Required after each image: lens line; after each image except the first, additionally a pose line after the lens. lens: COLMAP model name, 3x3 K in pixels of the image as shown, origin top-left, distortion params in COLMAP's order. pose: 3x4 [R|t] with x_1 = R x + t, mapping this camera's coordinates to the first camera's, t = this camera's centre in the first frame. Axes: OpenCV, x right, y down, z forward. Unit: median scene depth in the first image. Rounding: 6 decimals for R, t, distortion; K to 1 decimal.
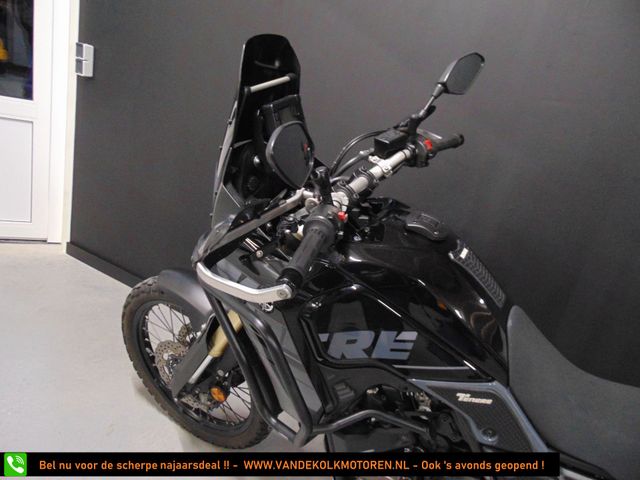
lens RADIAL K [[480.0, 0, 320.0], [0, 480.0, 240.0], [0, 0, 1]] dist [-0.034525, 0.072665]
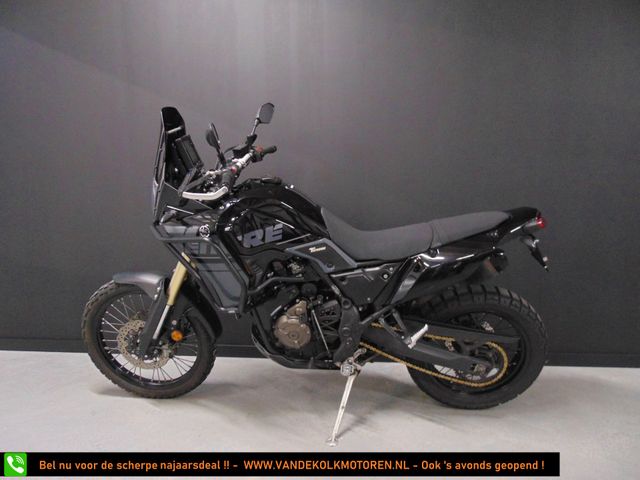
lens RADIAL K [[480.0, 0, 320.0], [0, 480.0, 240.0], [0, 0, 1]] dist [-0.034525, 0.072665]
pose [[0.904133, -0.252464, 0.344682, -0.331200], [0.310197, 0.942653, -0.123222, 0.487281], [-0.293807, 0.218329, 0.930597, -0.836688]]
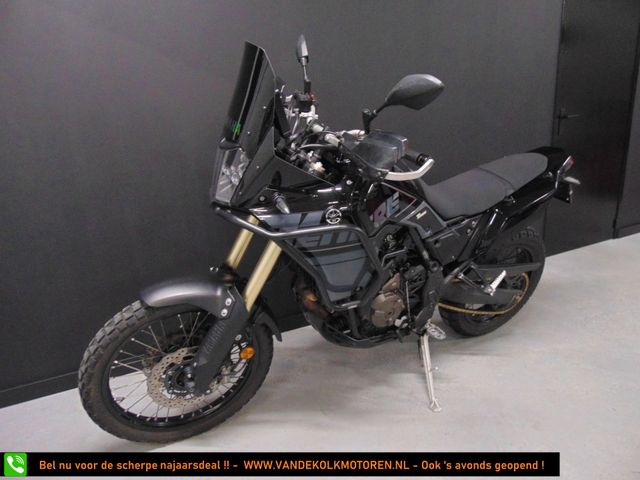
lens RADIAL K [[480.0, 0, 320.0], [0, 480.0, 240.0], [0, 0, 1]] dist [-0.034525, 0.072665]
pose [[0.547460, -0.448354, 0.706588, -1.094182], [0.422058, 0.877038, 0.229503, -0.151485], [-0.722603, 0.172578, 0.669375, 0.051135]]
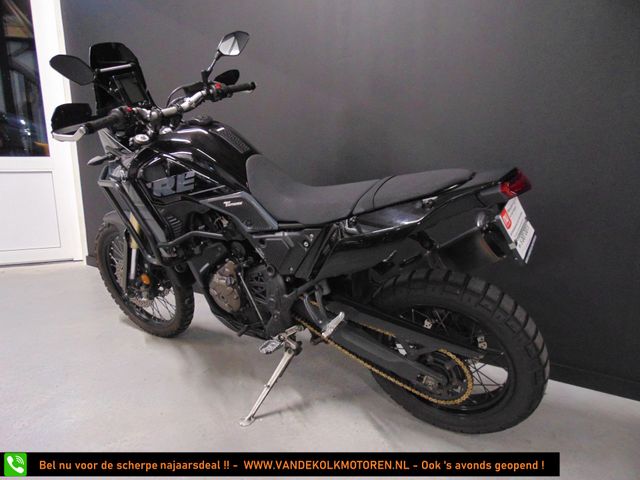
lens RADIAL K [[480.0, 0, 320.0], [0, 480.0, 240.0], [0, 0, 1]] dist [-0.034525, 0.072665]
pose [[0.977326, -0.179942, -0.111600, 0.713288], [0.165372, 0.977835, -0.128413, 0.655873], [0.132233, 0.107046, 0.985421, -0.616876]]
